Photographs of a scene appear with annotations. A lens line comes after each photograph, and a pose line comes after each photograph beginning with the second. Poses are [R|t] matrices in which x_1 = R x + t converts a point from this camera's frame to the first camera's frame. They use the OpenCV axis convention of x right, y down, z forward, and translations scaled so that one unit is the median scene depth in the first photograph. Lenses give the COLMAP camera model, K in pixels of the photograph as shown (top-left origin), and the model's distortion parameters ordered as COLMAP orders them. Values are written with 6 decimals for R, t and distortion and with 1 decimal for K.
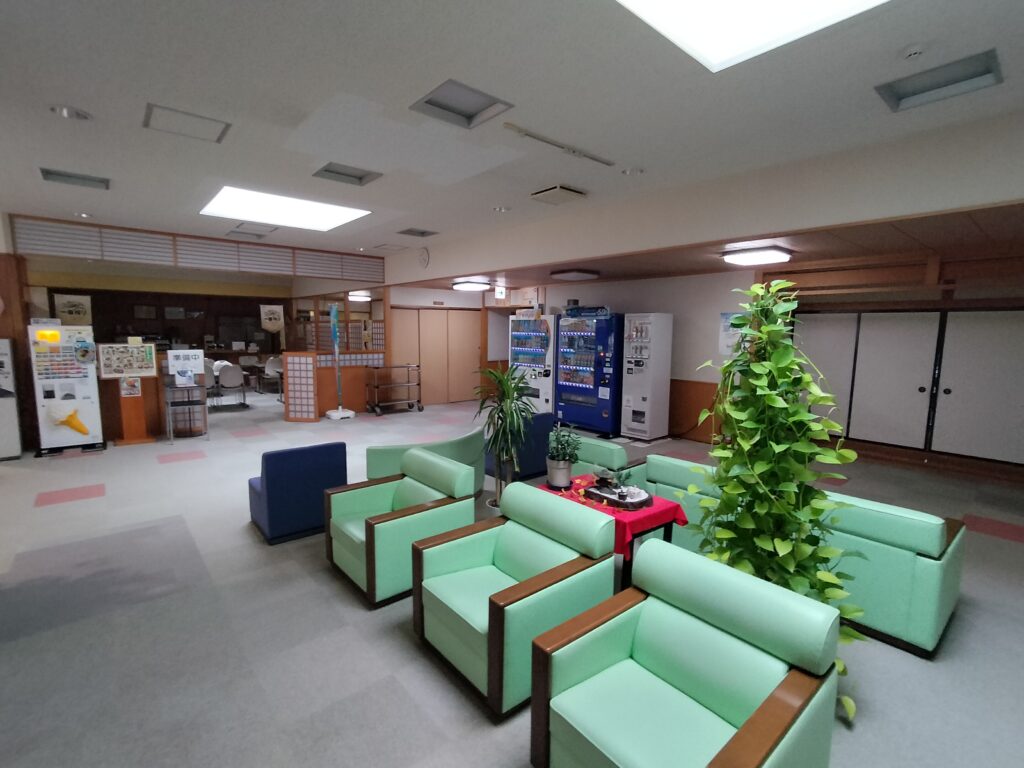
lens RADIAL K [[486.2, 0, 512.8], [0, 486.2, 386.0], [0, 0, 1]] dist [-0.000110, 0.000208]
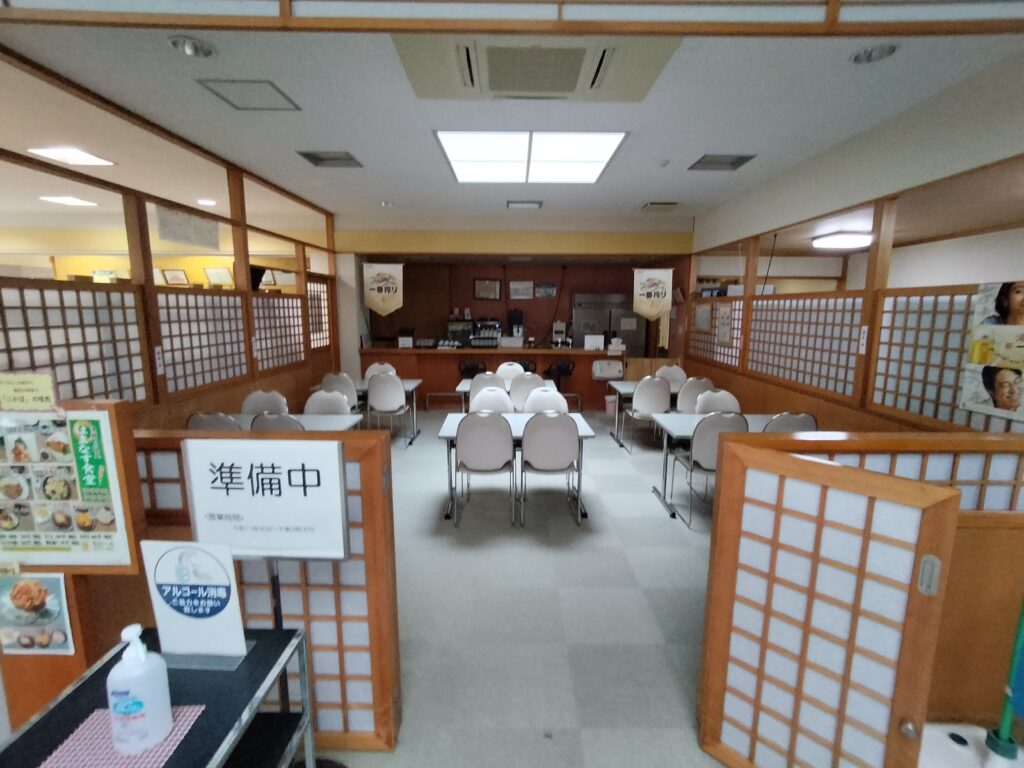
lens RADIAL K [[486.2, 0, 513.9], [0, 486.2, 390.4], [0, 0, 1]] dist [-0.000110, 0.000208]
pose [[0.759683, 0.103011, -0.642083, -0.256337], [-0.072618, 0.994637, 0.073653, -0.061152], [0.646227, -0.009326, 0.763088, 0.491380]]
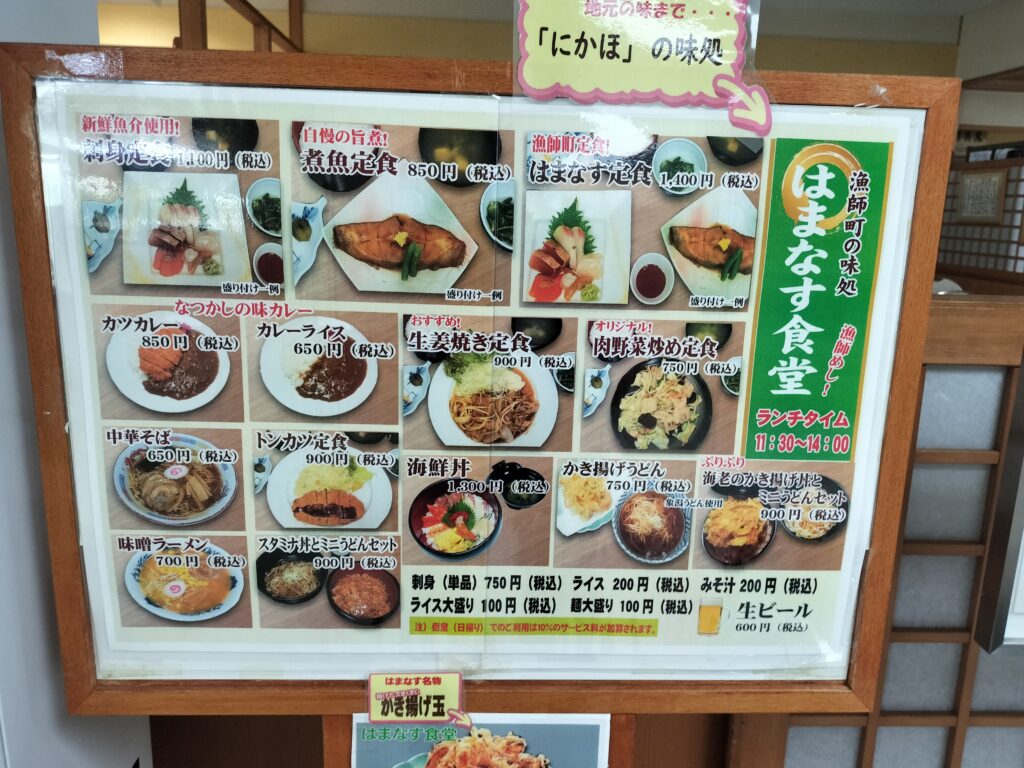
lens RADIAL K [[801.7, 0, 511.5], [0, 801.7, 378.3], [0, 0, 1]] dist [0.005791, -0.016074]
pose [[0.788084, 0.144039, -0.598478, -0.368619], [-0.096417, 0.989122, 0.111095, -0.033052], [0.607970, -0.029849, 0.793399, 0.466607]]
